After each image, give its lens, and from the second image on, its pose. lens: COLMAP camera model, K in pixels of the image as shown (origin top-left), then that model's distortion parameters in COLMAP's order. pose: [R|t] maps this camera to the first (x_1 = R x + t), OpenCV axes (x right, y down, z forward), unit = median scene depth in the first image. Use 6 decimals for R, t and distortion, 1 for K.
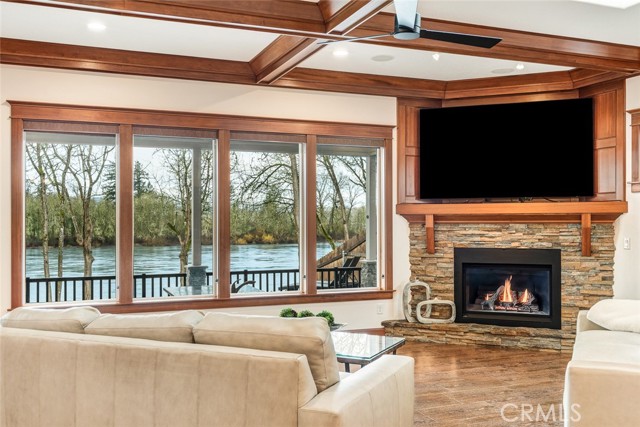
lens RADIAL K [[628.8, 0, 323.3], [0, 628.8, 214.0], [0, 0, 1]] dist [0.049480, 0.000000]
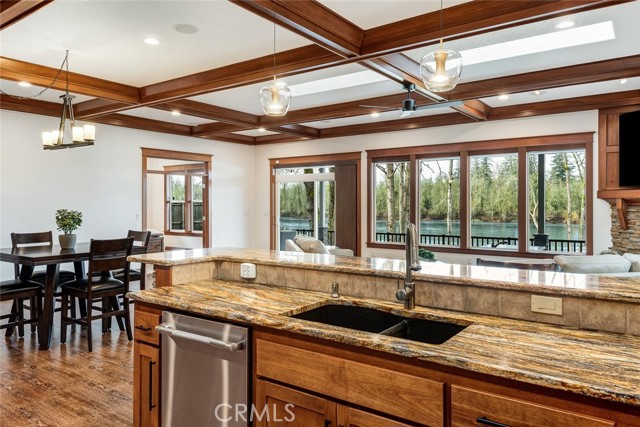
lens RADIAL K [[457.3, 0, 316.2], [0, 457.3, 208.1], [0, 0, 1]] dist [0.053807, -0.003696]
pose [[0.527757, 0.012341, -0.849305, 0.649460], [0.008423, 0.999769, 0.019762, -0.003722], [0.849353, -0.017584, 0.527532, -0.015042]]
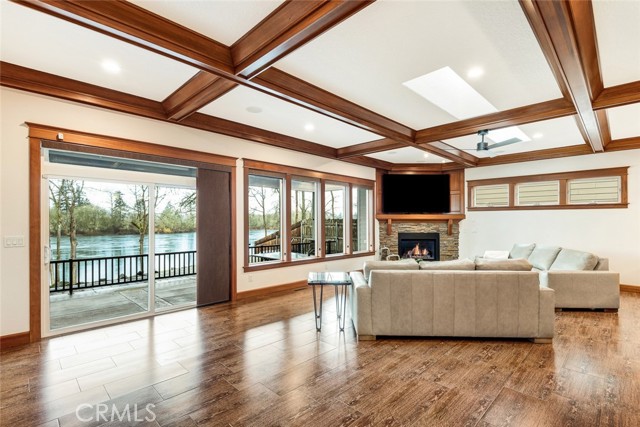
lens RADIAL K [[300.4, 0, 315.6], [0, 300.4, 219.6], [0, 0, 1]] dist [0.016942, -0.008703]
pose [[0.920576, 0.006749, 0.390505, -0.533350], [-0.008320, 0.999963, 0.002332, 0.002922], [-0.390475, -0.005396, 0.920598, 0.067003]]
